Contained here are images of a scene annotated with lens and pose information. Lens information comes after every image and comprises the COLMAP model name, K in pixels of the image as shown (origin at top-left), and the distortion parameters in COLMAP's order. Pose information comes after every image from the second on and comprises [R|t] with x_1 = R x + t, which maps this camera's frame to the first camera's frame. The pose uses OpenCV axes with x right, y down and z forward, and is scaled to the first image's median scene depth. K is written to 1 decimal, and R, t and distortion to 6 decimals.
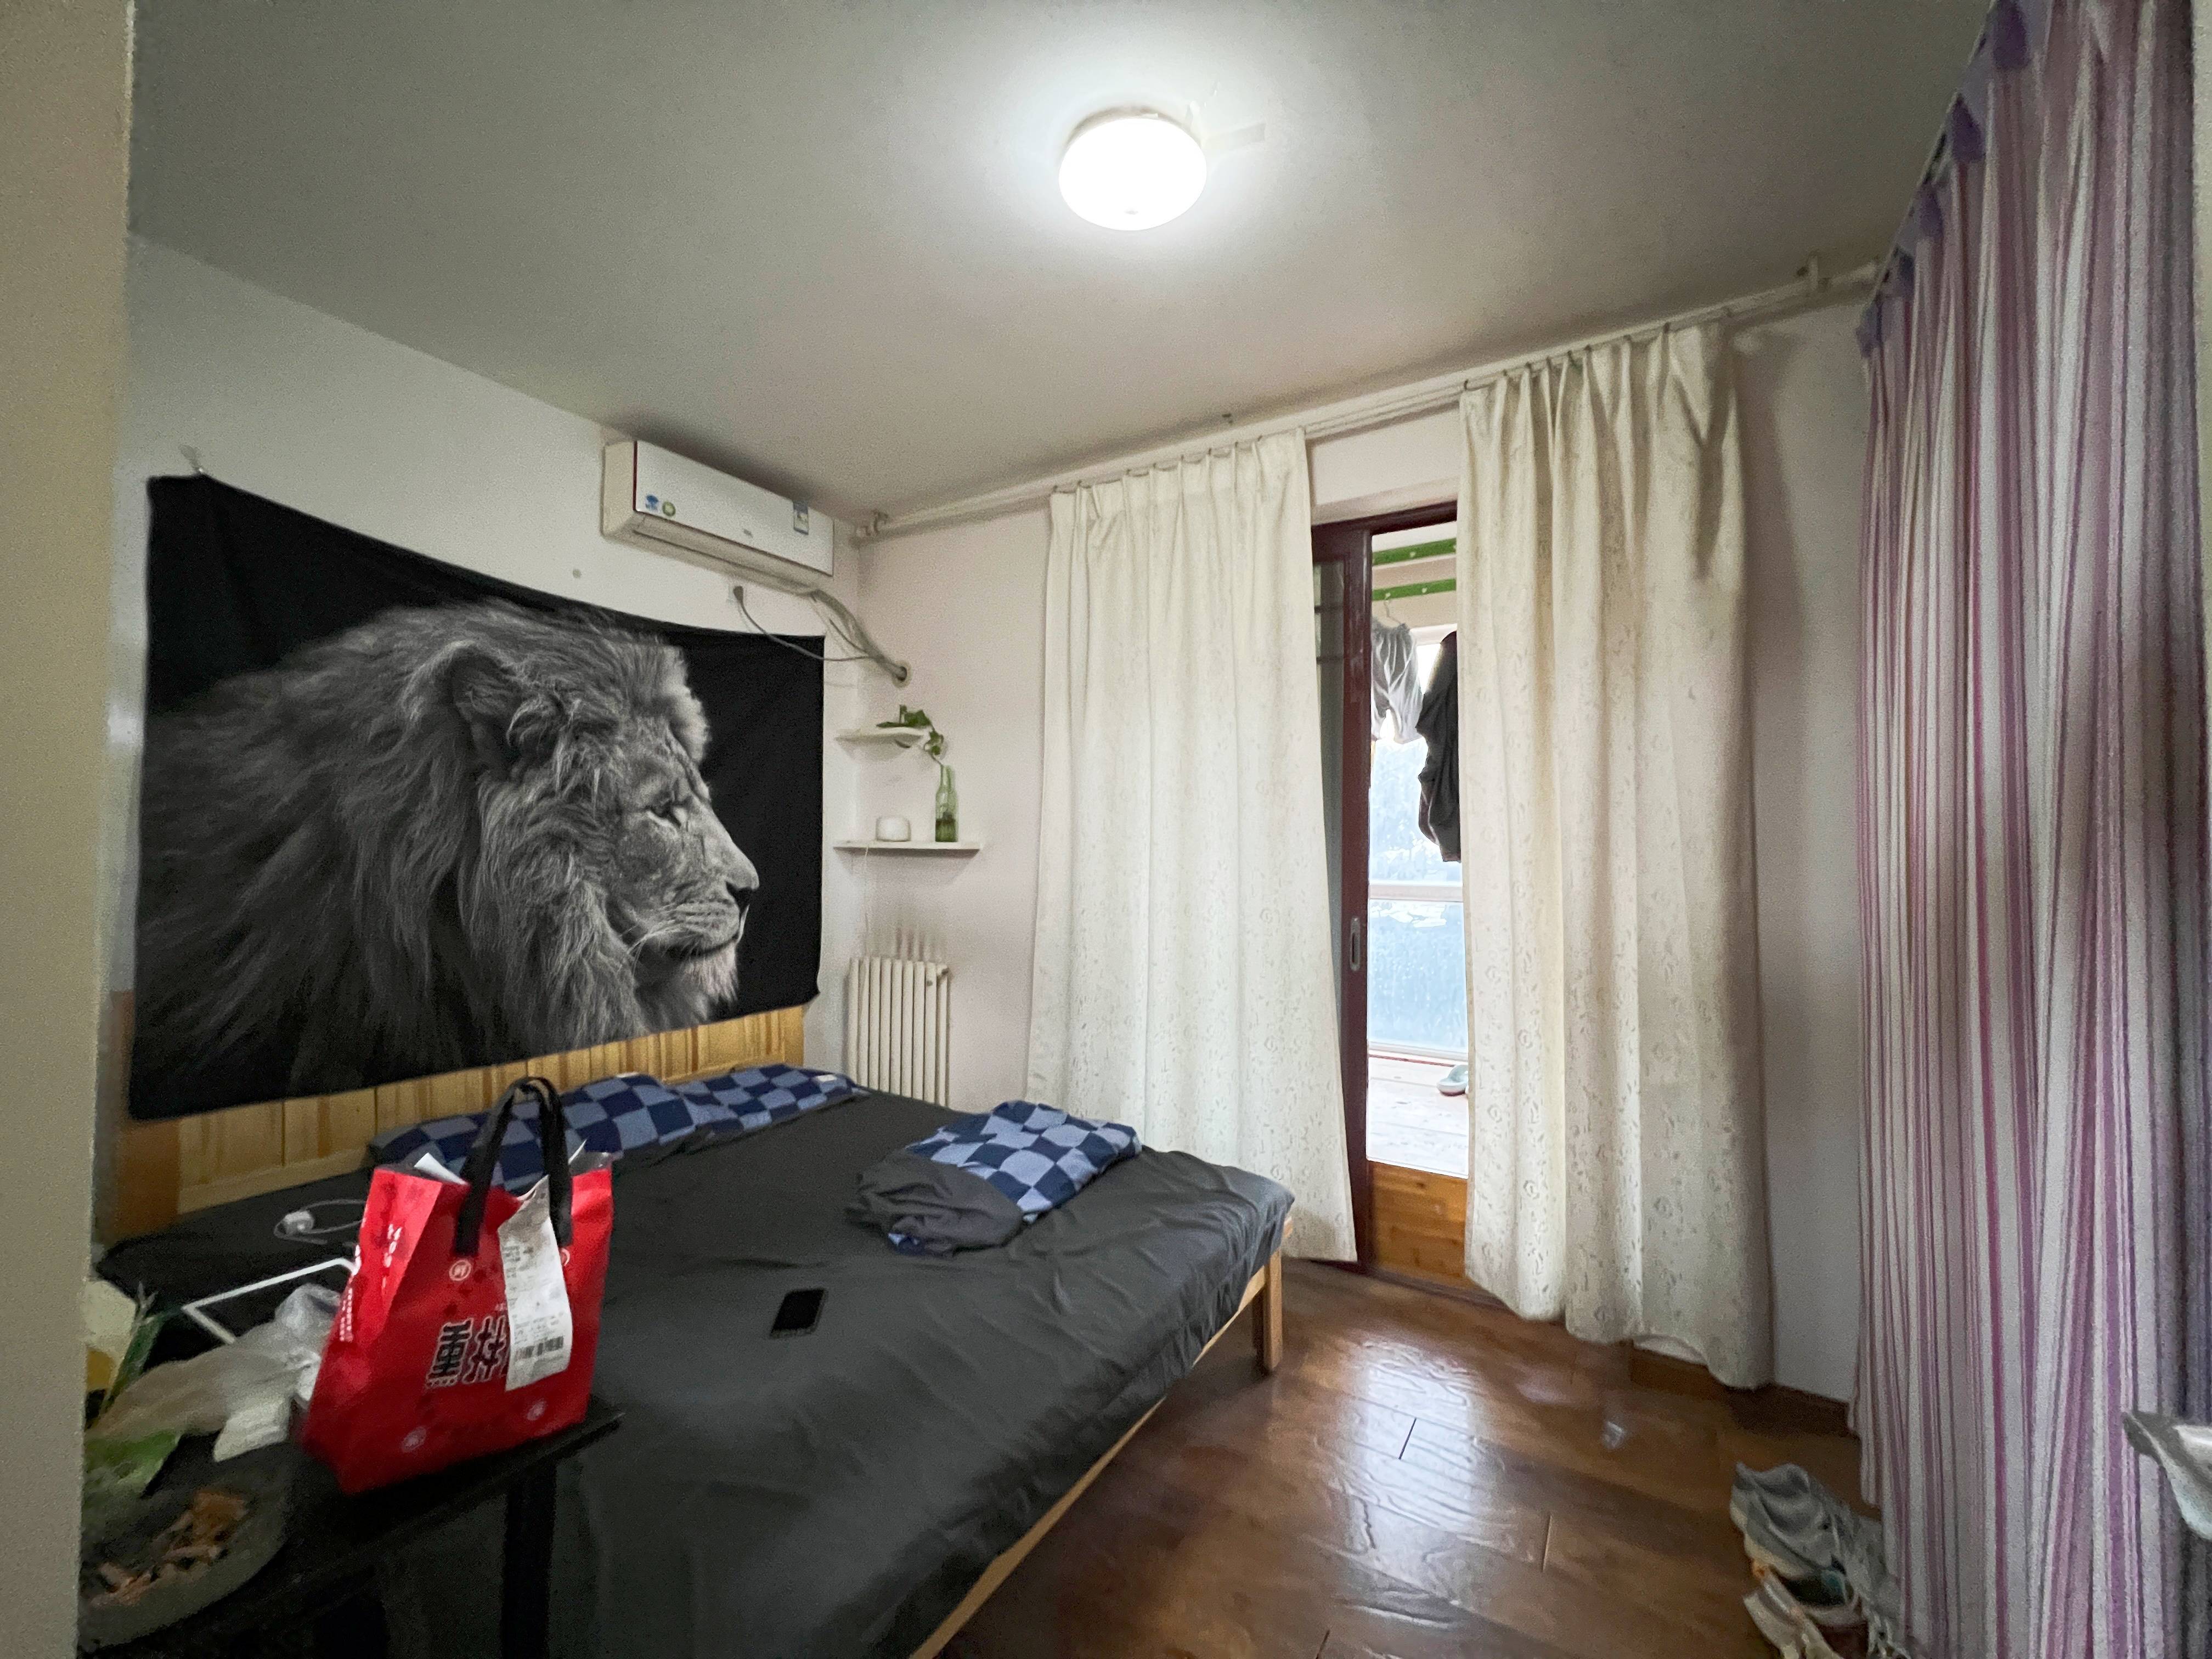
lens RADIAL K [[882.6, 0, 1106.6], [0, 882.6, 825.5], [0, 0, 1]] dist [0.000260, -0.000026]
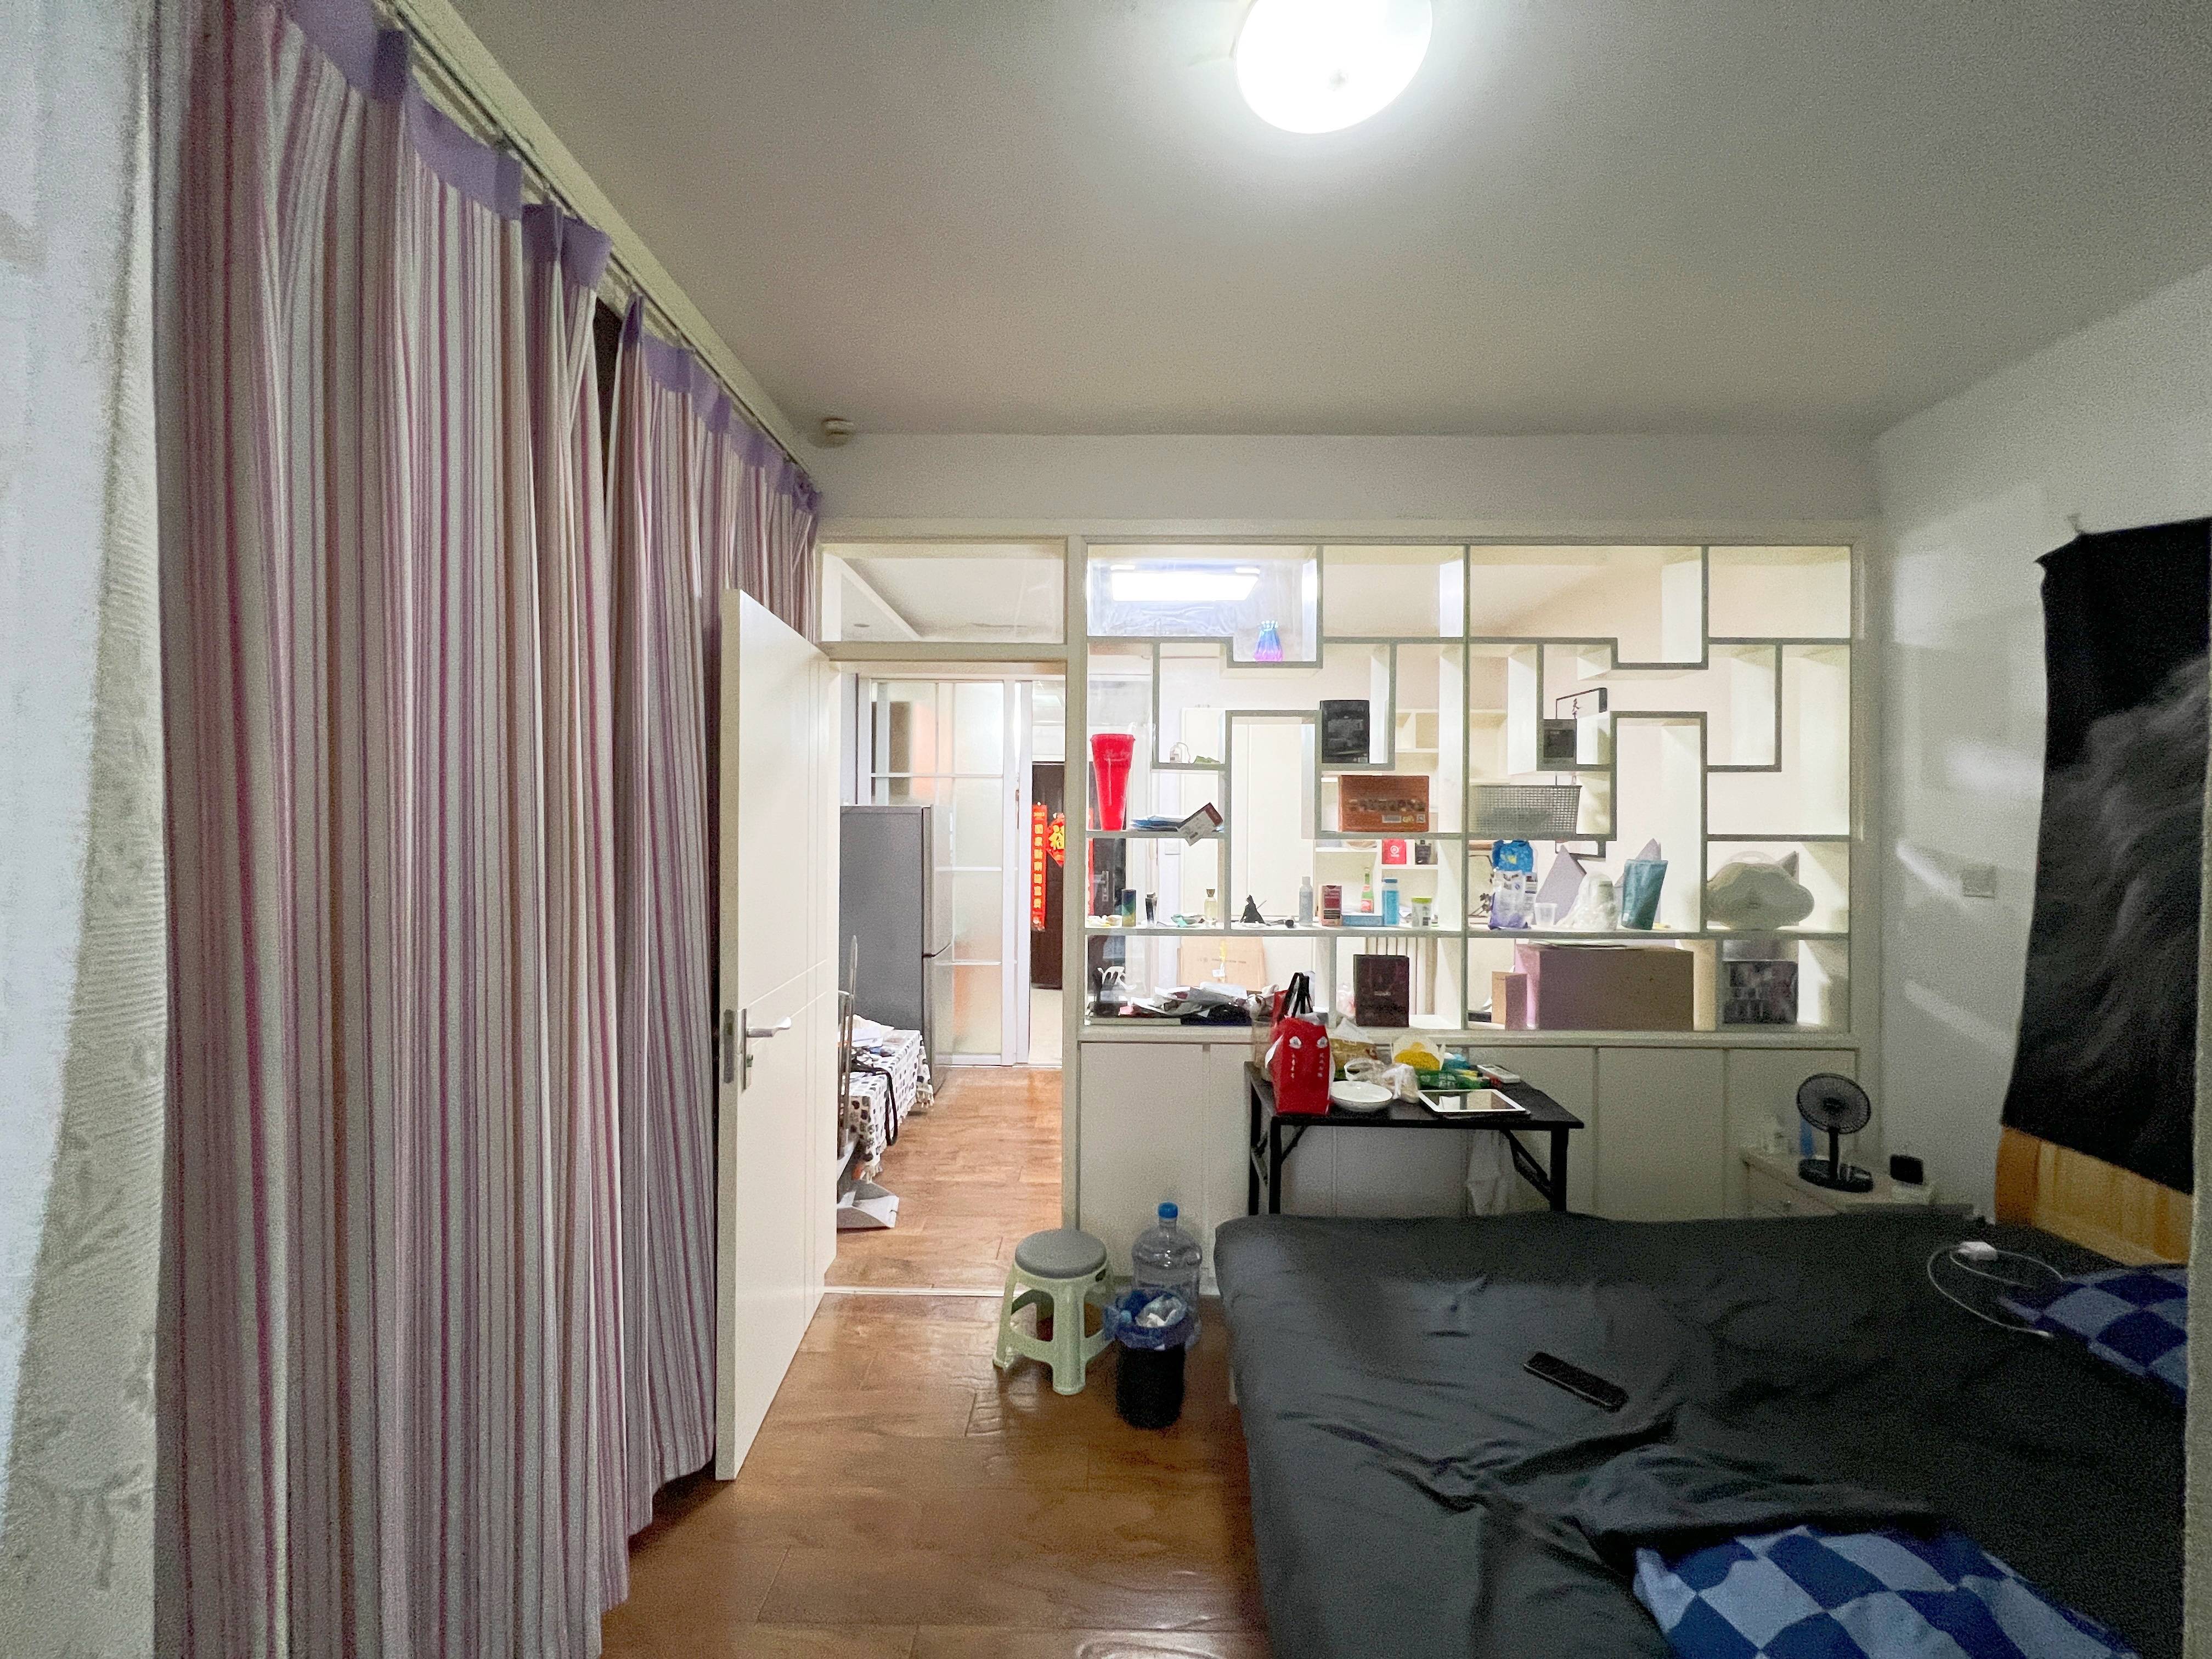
lens RADIAL K [[882.6, 0, 1106.6], [0, 882.6, 825.5], [0, 0, 1]] dist [0.000260, -0.000026]
pose [[-0.839250, -0.017268, -0.543472, 0.492440], [-0.020353, 0.999793, -0.000337, -0.032244], [0.543365, 0.010779, -0.839427, 1.257108]]
